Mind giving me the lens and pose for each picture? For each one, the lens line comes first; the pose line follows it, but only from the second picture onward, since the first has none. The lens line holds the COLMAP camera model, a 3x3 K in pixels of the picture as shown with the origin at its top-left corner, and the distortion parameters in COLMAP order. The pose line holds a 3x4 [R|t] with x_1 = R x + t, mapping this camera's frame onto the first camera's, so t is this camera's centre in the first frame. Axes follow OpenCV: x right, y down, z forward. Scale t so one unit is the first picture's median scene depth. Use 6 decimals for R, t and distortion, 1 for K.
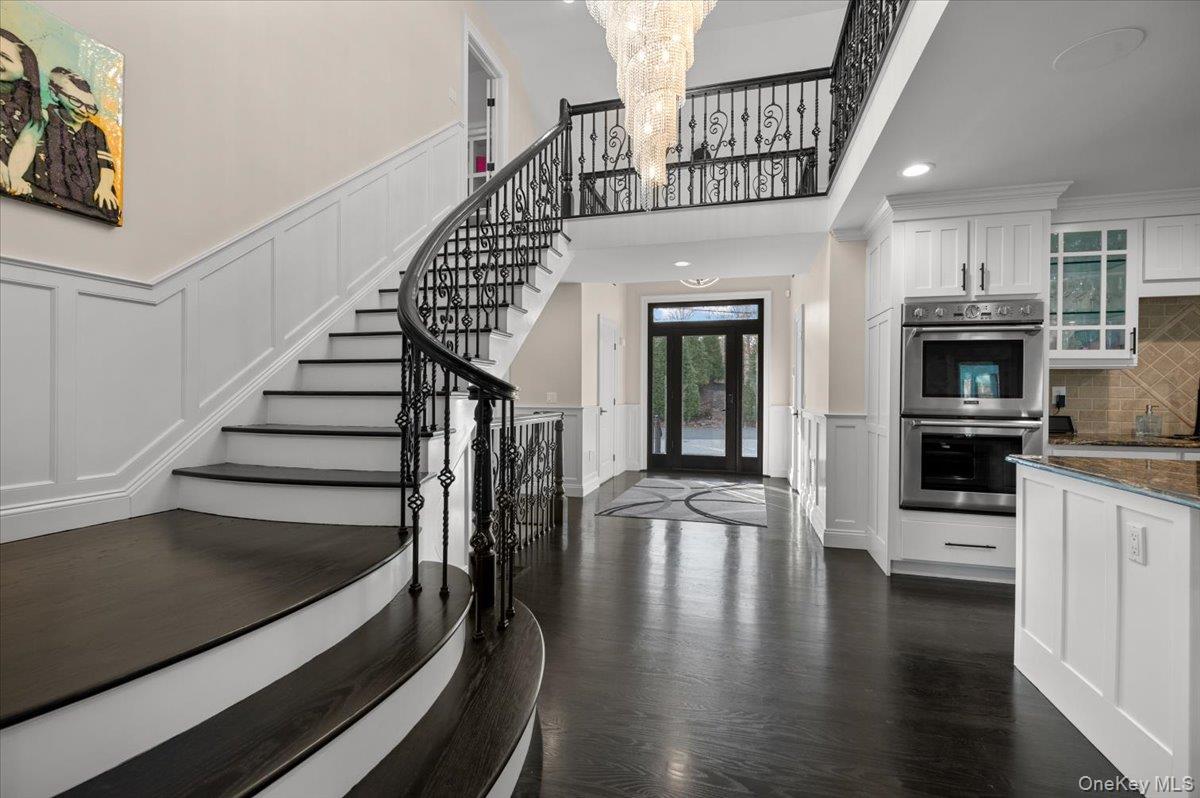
lens RADIAL K [[519.0, 0, 602.7], [0, 519.0, 393.4], [0, 0, 1]] dist [0.000096, 0.000140]
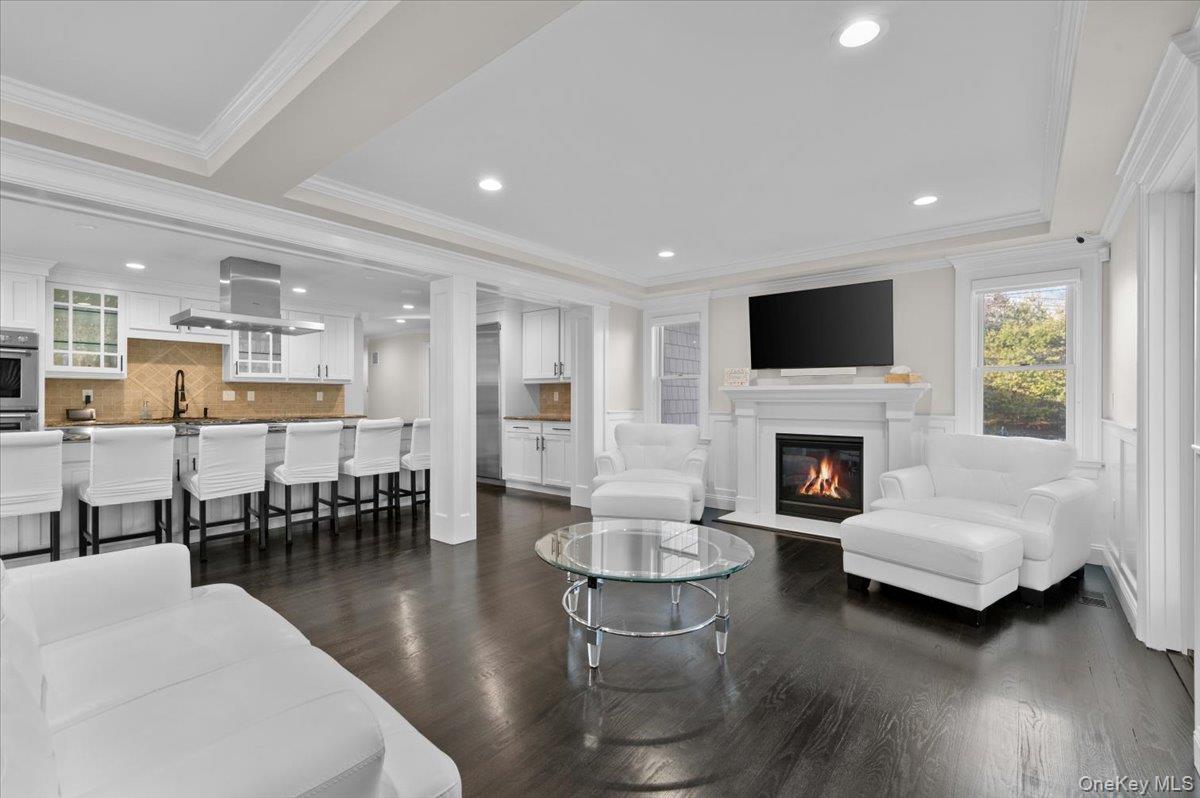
lens RADIAL K [[519.0, 0, 602.7], [0, 519.0, 393.4], [0, 0, 1]] dist [0.000096, 0.000140]
pose [[0.399202, 0.001549, 0.916862, 0.093923], [-0.002387, 0.999997, -0.000650, -0.004929], [-0.916860, -0.001929, 0.399204, -1.016129]]
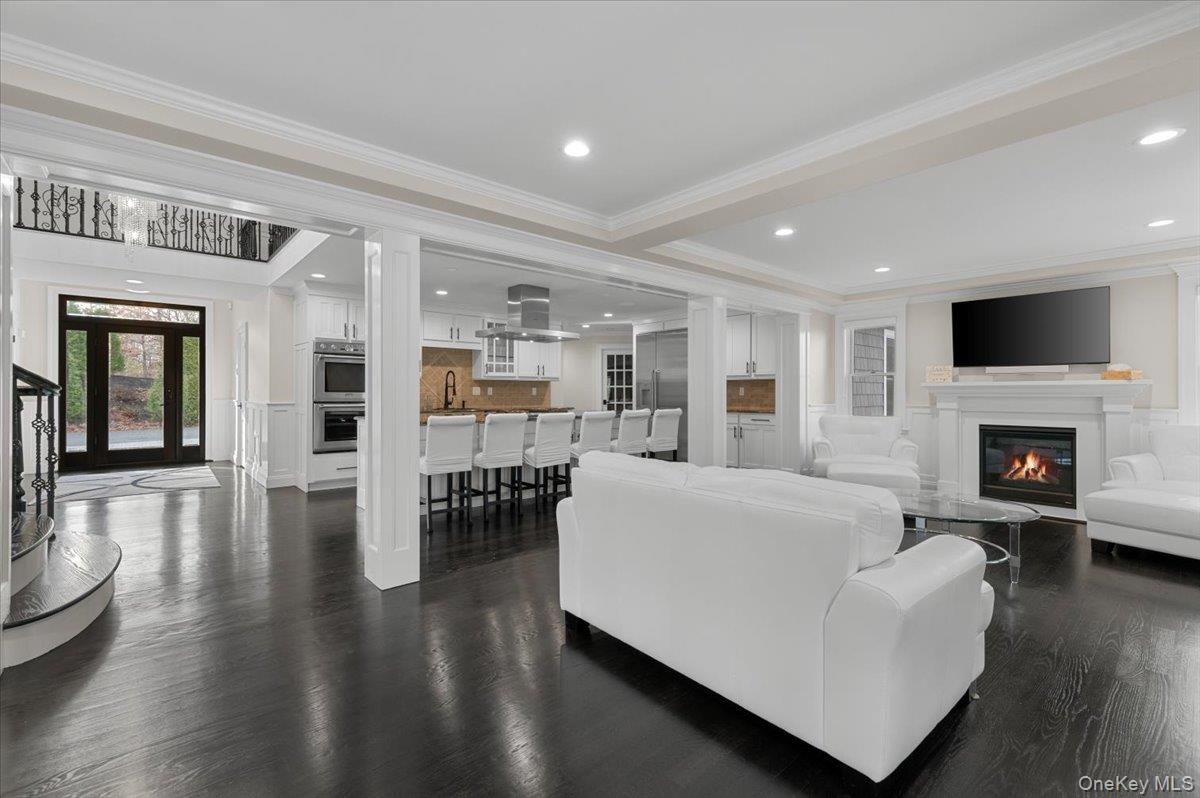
lens RADIAL K [[519.0, 0, 602.7], [0, 519.0, 393.4], [0, 0, 1]] dist [0.000096, 0.000140]
pose [[0.549180, -0.006754, 0.835677, -0.363359], [-0.001441, 0.999958, 0.009028, -0.005586], [-0.835703, -0.006163, 0.549148, -0.793192]]
